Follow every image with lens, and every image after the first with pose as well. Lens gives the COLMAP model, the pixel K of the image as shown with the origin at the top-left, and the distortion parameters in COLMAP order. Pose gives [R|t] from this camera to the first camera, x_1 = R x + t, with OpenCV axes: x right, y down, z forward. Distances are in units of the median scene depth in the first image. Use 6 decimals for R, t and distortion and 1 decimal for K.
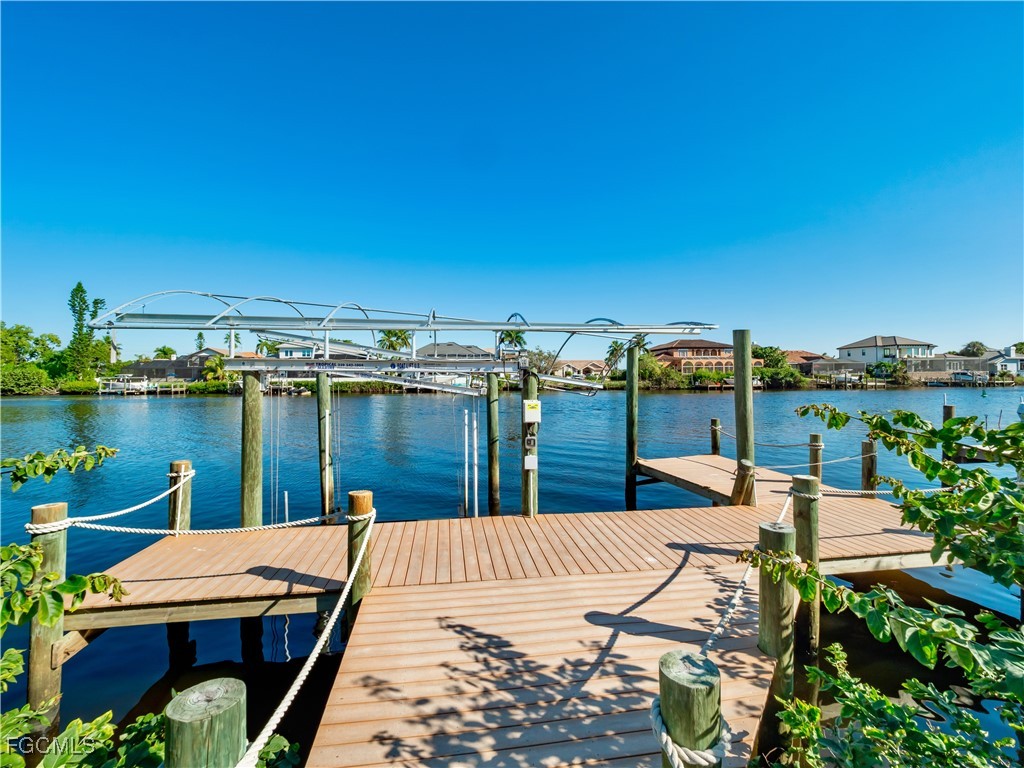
lens RADIAL K [[442.7, 0, 495.6], [0, 442.7, 367.5], [0, 0, 1]] dist [0.008747, -0.004554]
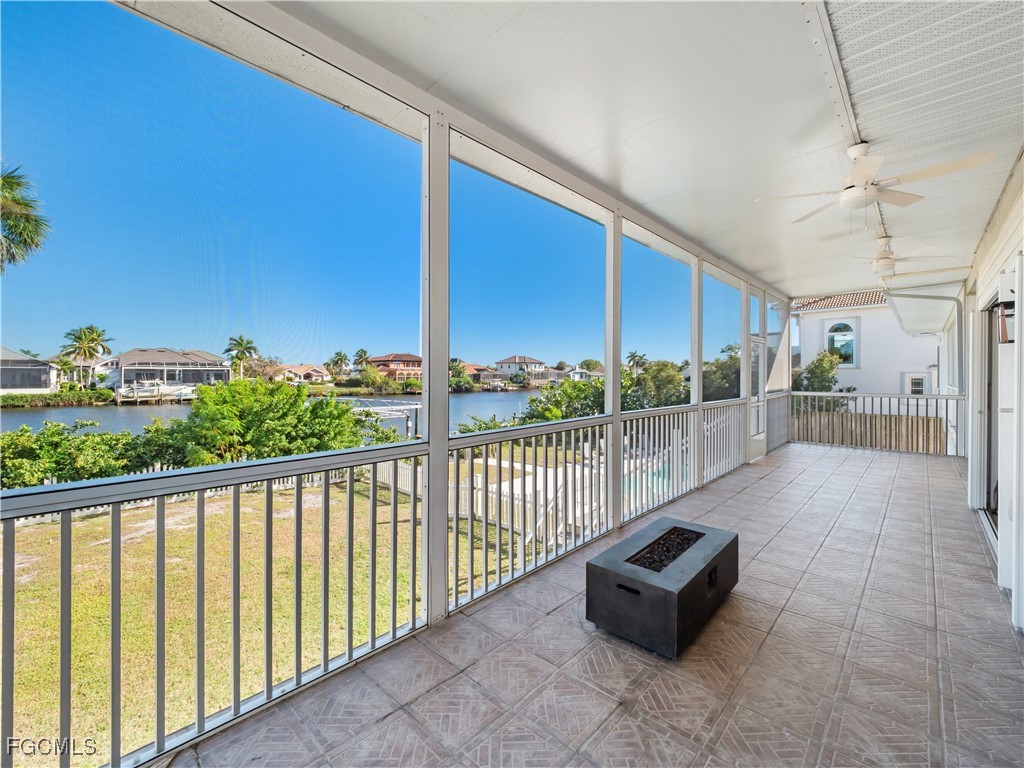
lens RADIAL K [[442.7, 0, 513.1], [0, 442.7, 377.4], [0, 0, 1]] dist [0.008747, -0.004554]
pose [[0.775696, 0.004127, 0.631093, -0.134566], [-0.020609, 0.999611, 0.018794, -0.032280], [-0.630770, -0.027585, 0.775479, -0.217591]]
